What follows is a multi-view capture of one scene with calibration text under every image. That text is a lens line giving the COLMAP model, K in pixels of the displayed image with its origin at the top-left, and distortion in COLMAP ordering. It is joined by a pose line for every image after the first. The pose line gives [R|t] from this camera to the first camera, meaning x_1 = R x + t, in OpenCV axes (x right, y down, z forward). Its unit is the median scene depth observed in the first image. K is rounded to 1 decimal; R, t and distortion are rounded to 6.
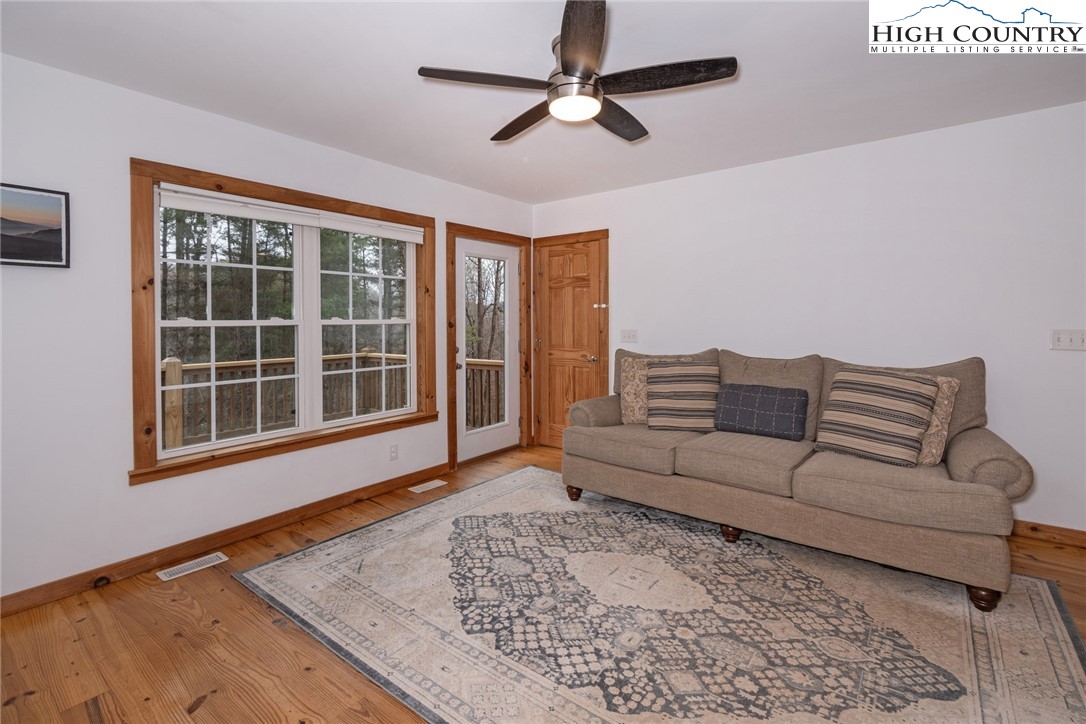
lens RADIAL K [[490.1, 0, 549.4], [0, 490.1, 324.1], [0, 0, 1]] dist [0.004320, -0.003796]
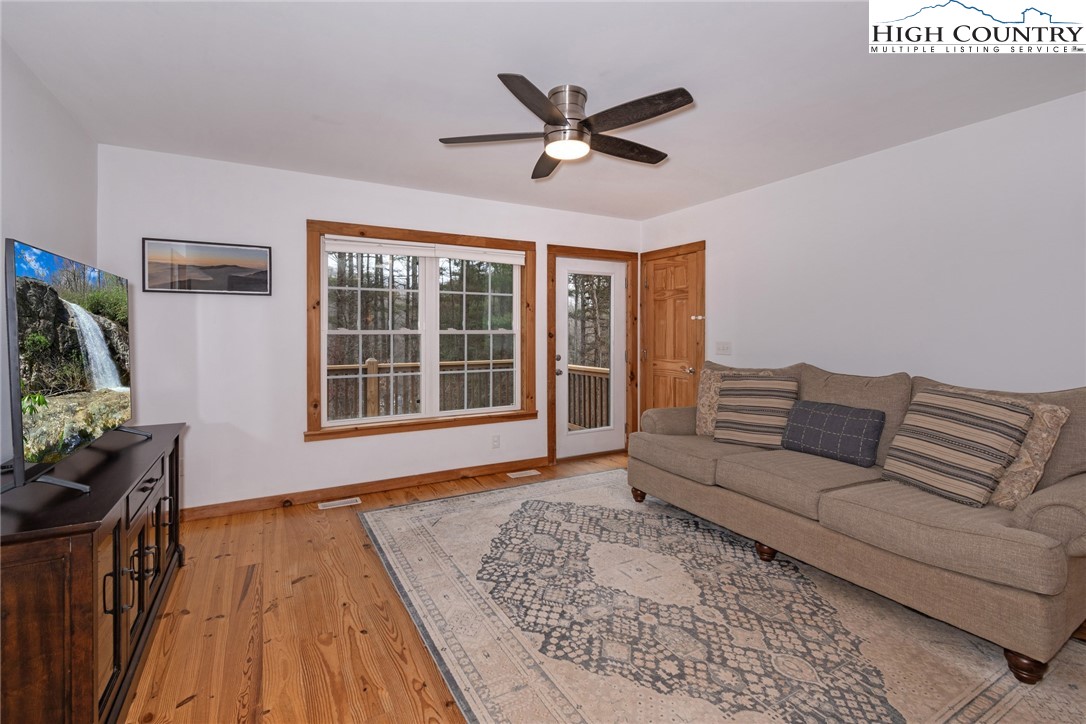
lens RADIAL K [[490.1, 0, 546.3], [0, 490.1, 333.9], [0, 0, 1]] dist [0.004320, -0.003796]
pose [[0.920983, 0.008445, -0.389510, 0.370161], [-0.009376, 0.999956, -0.000490, -0.000985], [0.389489, 0.004103, 0.921022, -0.073402]]
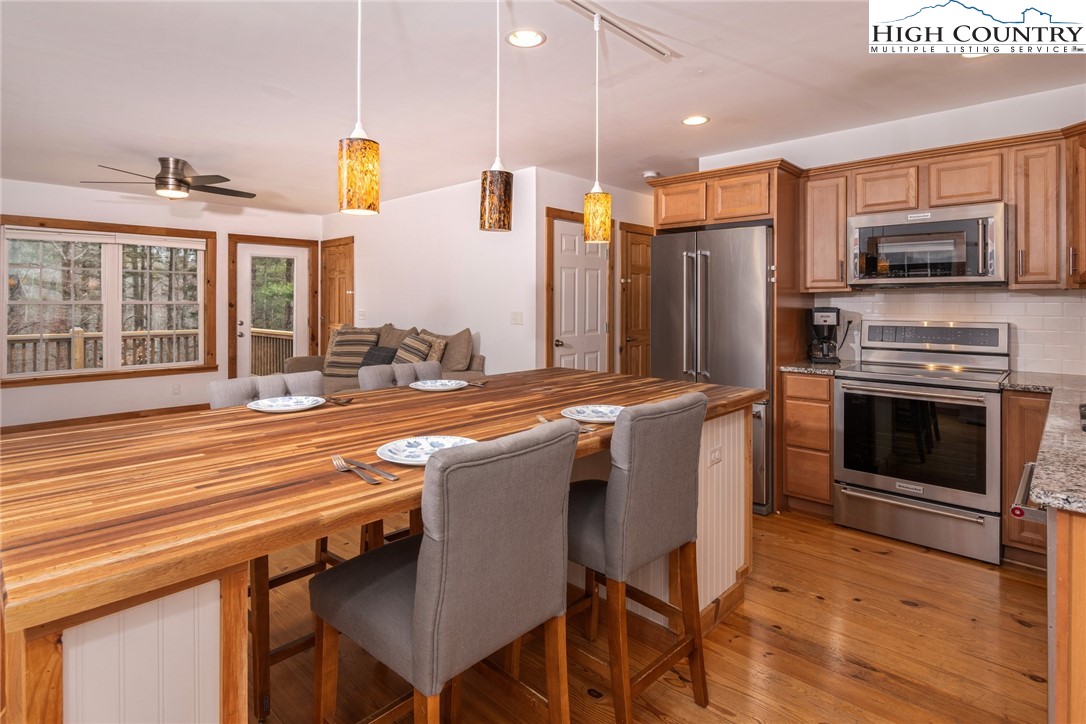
lens RADIAL K [[553.5, 0, 541.1], [0, 553.5, 303.2], [0, 0, 1]] dist [0.005187, -0.003000]
pose [[0.994325, 0.010344, -0.105881, 1.401695], [-0.010951, 0.999927, -0.005152, -0.009028], [0.105820, 0.006282, 0.994365, -0.830959]]
